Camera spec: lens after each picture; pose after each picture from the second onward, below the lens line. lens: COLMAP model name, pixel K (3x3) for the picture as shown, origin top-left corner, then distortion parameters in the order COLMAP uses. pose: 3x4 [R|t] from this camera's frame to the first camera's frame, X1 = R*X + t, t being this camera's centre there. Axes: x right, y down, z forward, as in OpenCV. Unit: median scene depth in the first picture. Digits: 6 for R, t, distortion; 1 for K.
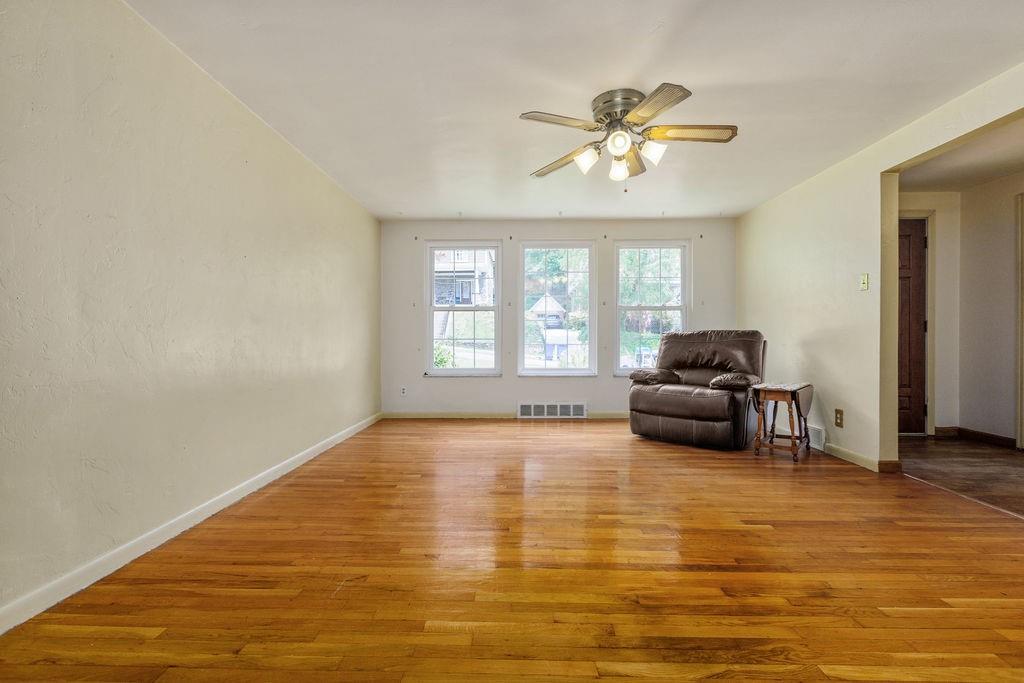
lens RADIAL K [[462.5, 0, 514.6], [0, 462.5, 337.9], [0, 0, 1]] dist [-0.000998, -0.000313]
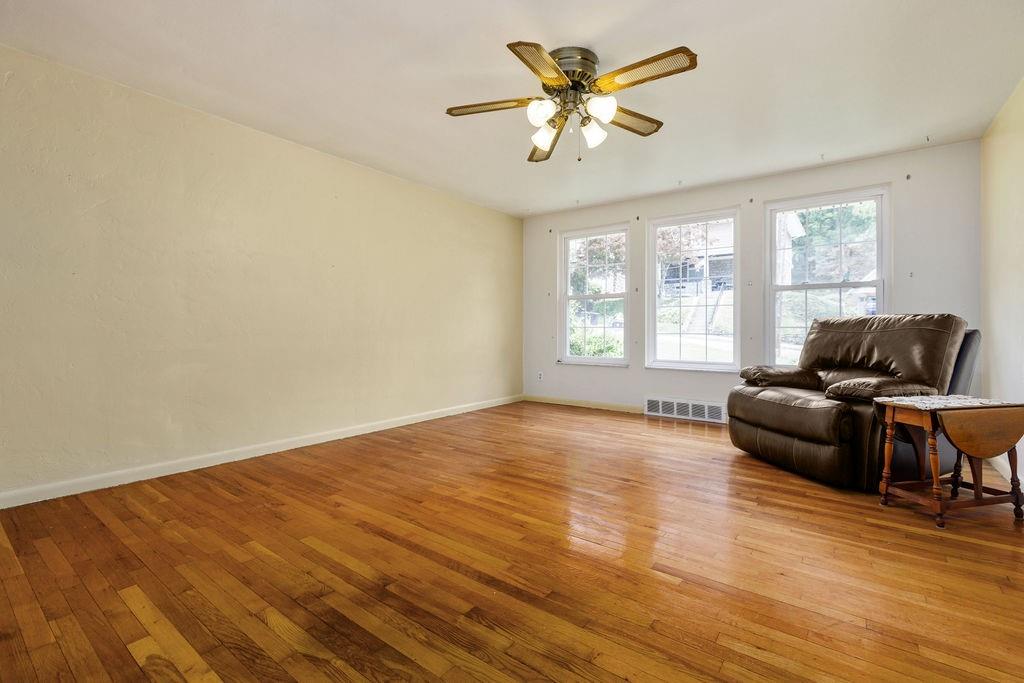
lens RADIAL K [[463.7, 0, 508.1], [0, 463.7, 318.5], [0, 0, 1]] dist [0.000404, -0.000409]
pose [[0.805511, -0.009498, -0.592504, 0.472005], [-0.002013, 0.999822, -0.018764, 0.004087], [0.592577, 0.016307, 0.805349, 0.146674]]
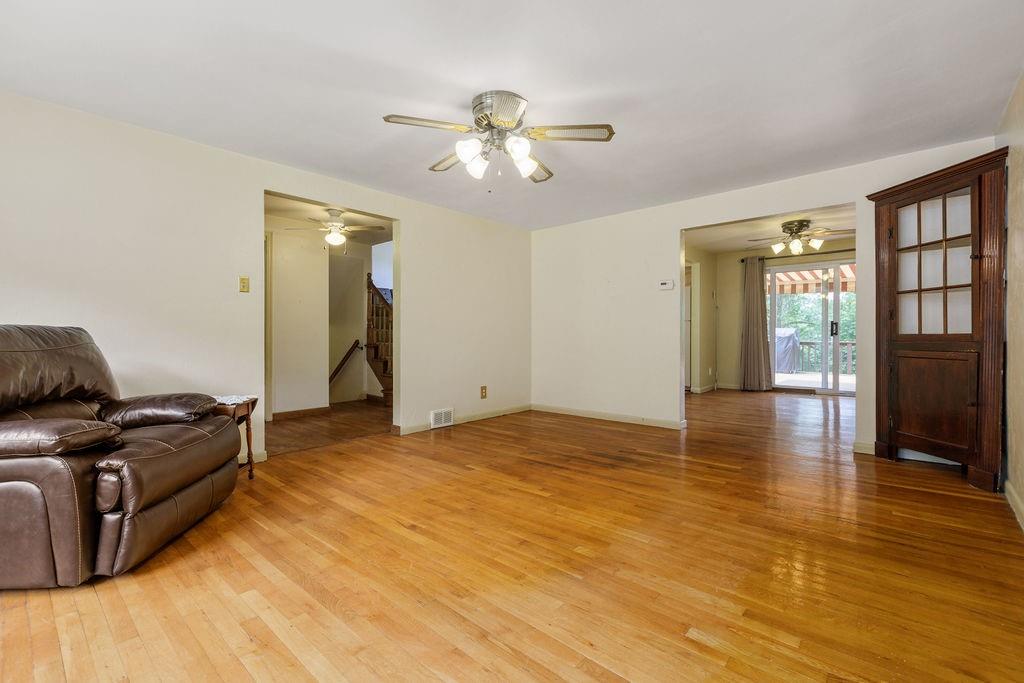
lens RADIAL K [[462.5, 0, 514.6], [0, 462.5, 337.9], [0, 0, 1]] dist [-0.000998, -0.000313]
pose [[-0.763105, -0.003420, 0.646265, -0.312593], [0.001174, 0.999977, 0.006678, -0.005784], [-0.646273, 0.005855, -0.763084, 1.232799]]
